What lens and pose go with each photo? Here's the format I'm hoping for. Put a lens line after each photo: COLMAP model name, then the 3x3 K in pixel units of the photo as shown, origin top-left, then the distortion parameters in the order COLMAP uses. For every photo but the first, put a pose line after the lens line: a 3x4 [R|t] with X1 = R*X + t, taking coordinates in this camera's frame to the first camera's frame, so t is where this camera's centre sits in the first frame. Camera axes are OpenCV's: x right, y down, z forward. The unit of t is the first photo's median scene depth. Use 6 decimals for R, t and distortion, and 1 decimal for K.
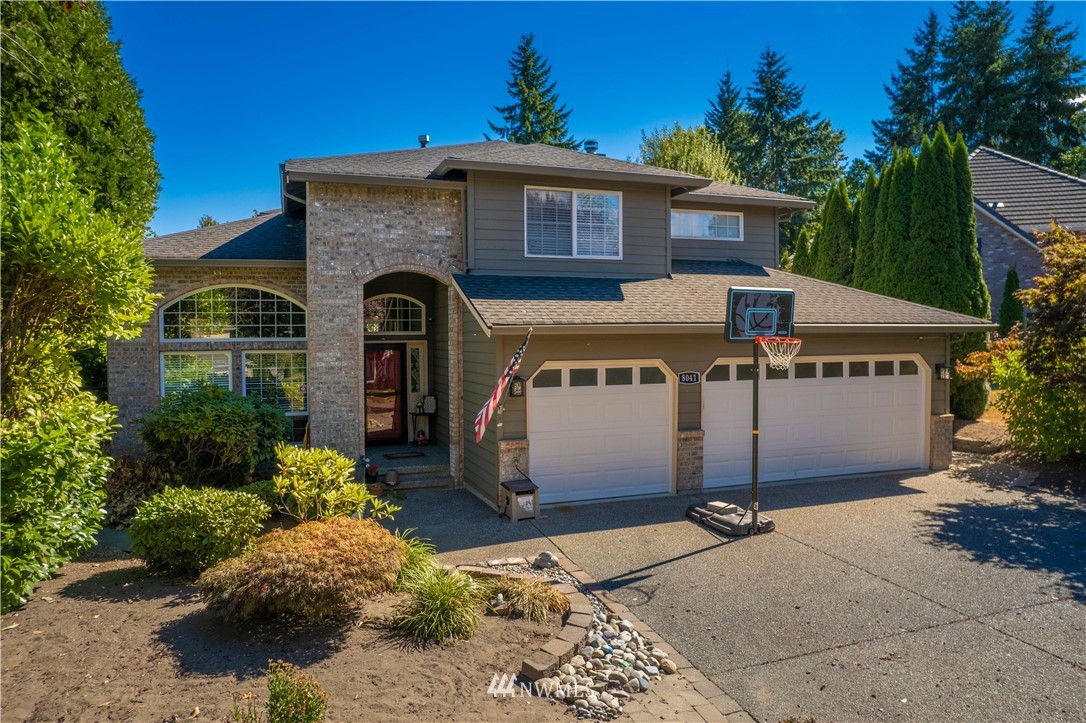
lens RADIAL K [[743.9, 0, 543.0], [0, 743.9, 361.5], [0, 0, 1]] dist [-0.028442, -0.001699]
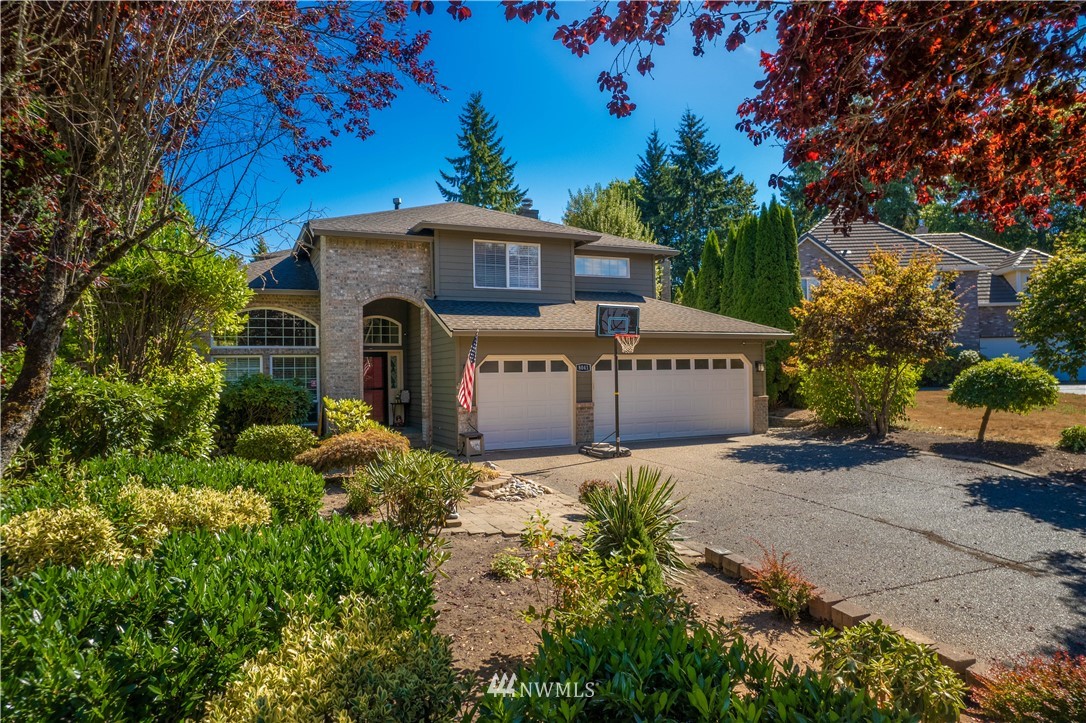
lens RADIAL K [[692.3, 0, 542.0], [0, 692.3, 383.5], [0, 0, 1]] dist [-0.001248, -0.000180]
pose [[0.997453, -0.007016, 0.070987, 0.010058], [0.008036, 0.999868, -0.014094, 0.060744], [-0.070879, 0.014629, 0.997378, -0.329074]]
